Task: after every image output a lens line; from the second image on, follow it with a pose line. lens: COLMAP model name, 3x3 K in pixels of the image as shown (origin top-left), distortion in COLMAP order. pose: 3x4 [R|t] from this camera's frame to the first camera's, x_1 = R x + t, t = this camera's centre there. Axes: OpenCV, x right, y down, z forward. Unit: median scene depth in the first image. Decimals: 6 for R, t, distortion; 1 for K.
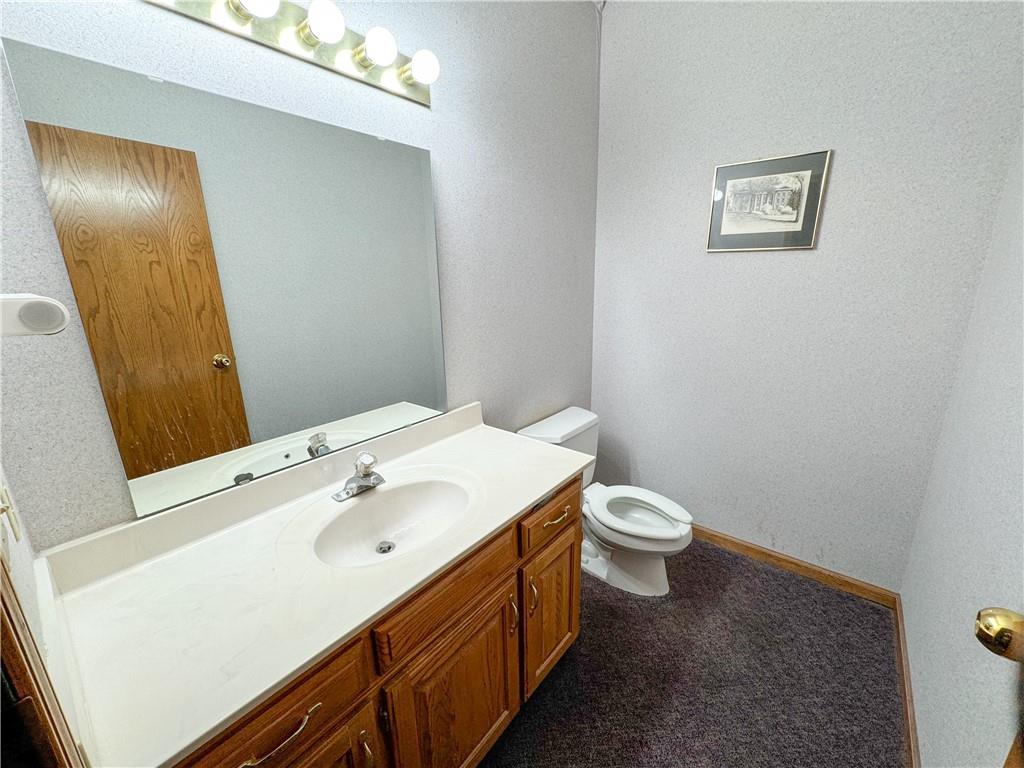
lens RADIAL K [[411.0, 0, 512.7], [0, 411.0, 387.2], [0, 0, 1]] dist [-0.001419, -0.000105]
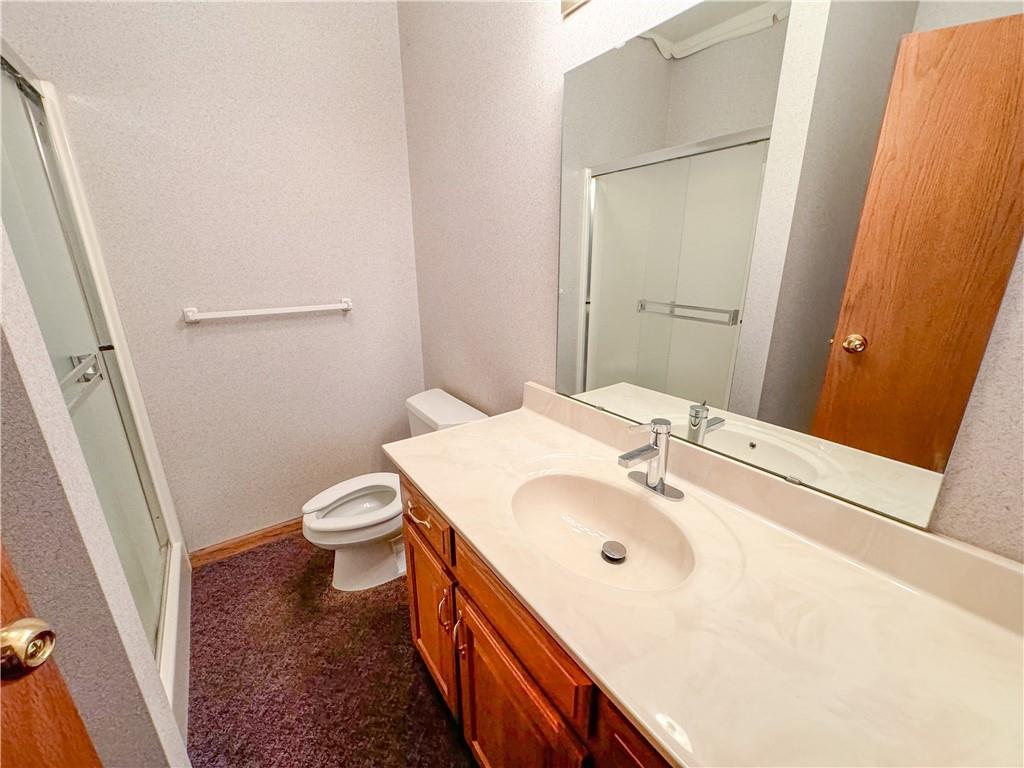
lens RADIAL K [[411.0, 0, 511.0], [0, 411.0, 383.1], [0, 0, 1]] dist [-0.001419, -0.000105]
pose [[-0.263139, 0.298097, -0.917549, 0.344831], [-0.238845, 0.901331, 0.361325, -0.147583], [0.934725, 0.314231, -0.165976, 0.745423]]
